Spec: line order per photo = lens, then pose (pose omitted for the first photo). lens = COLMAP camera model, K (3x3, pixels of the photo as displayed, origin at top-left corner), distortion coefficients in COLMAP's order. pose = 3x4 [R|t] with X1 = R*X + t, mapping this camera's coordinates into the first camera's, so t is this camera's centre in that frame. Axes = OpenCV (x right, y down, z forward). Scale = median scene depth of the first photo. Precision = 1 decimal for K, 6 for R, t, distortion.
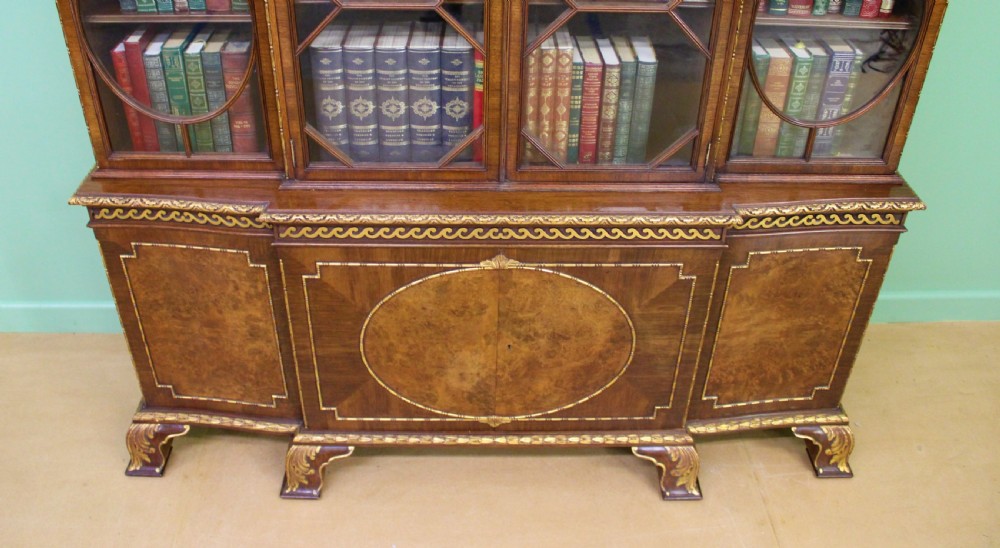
lens RADIAL K [[865.3, 0, 477.2], [0, 865.3, 211.1], [0, 0, 1]] dist [-0.164691, 0.137313]
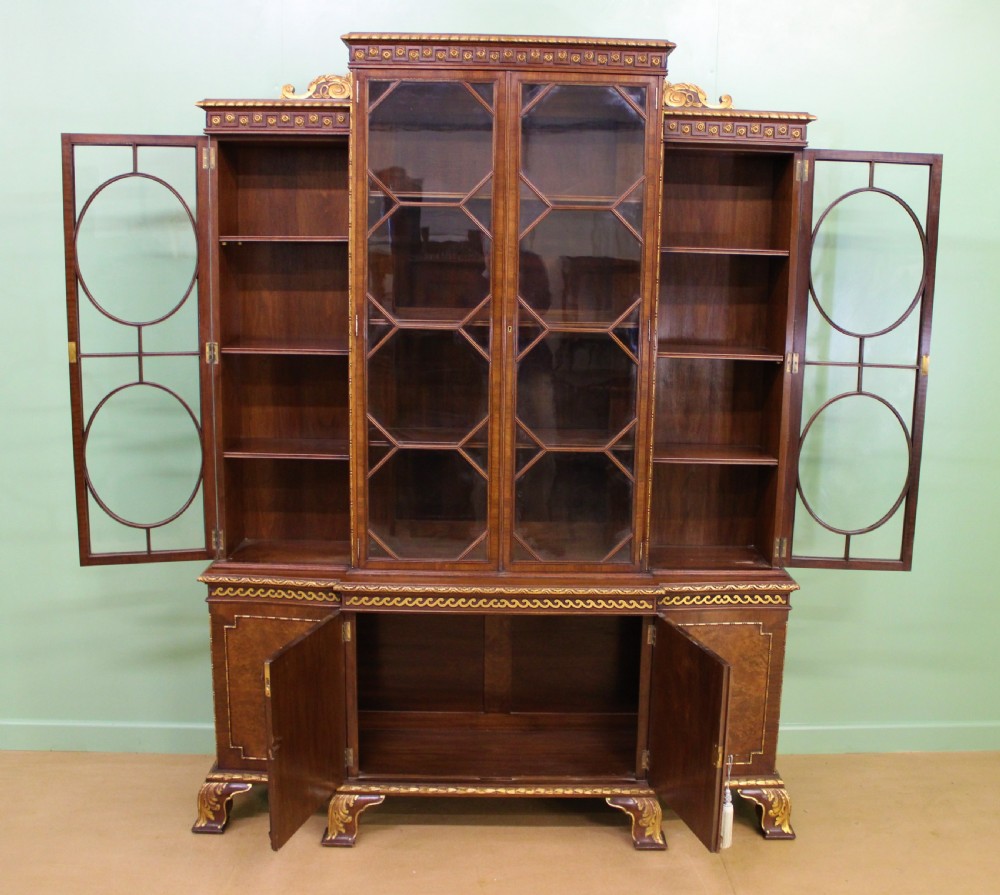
lens RADIAL K [[1128.5, 0, 526.1], [0, 1128.5, 451.6], [0, 0, 1]] dist [-0.149721, 0.066129]
pose [[0.999849, 0.006169, 0.016276, 0.037323], [0.000658, 0.921033, -0.389485, 0.488234], [-0.017393, 0.389436, 0.920889, -0.776252]]
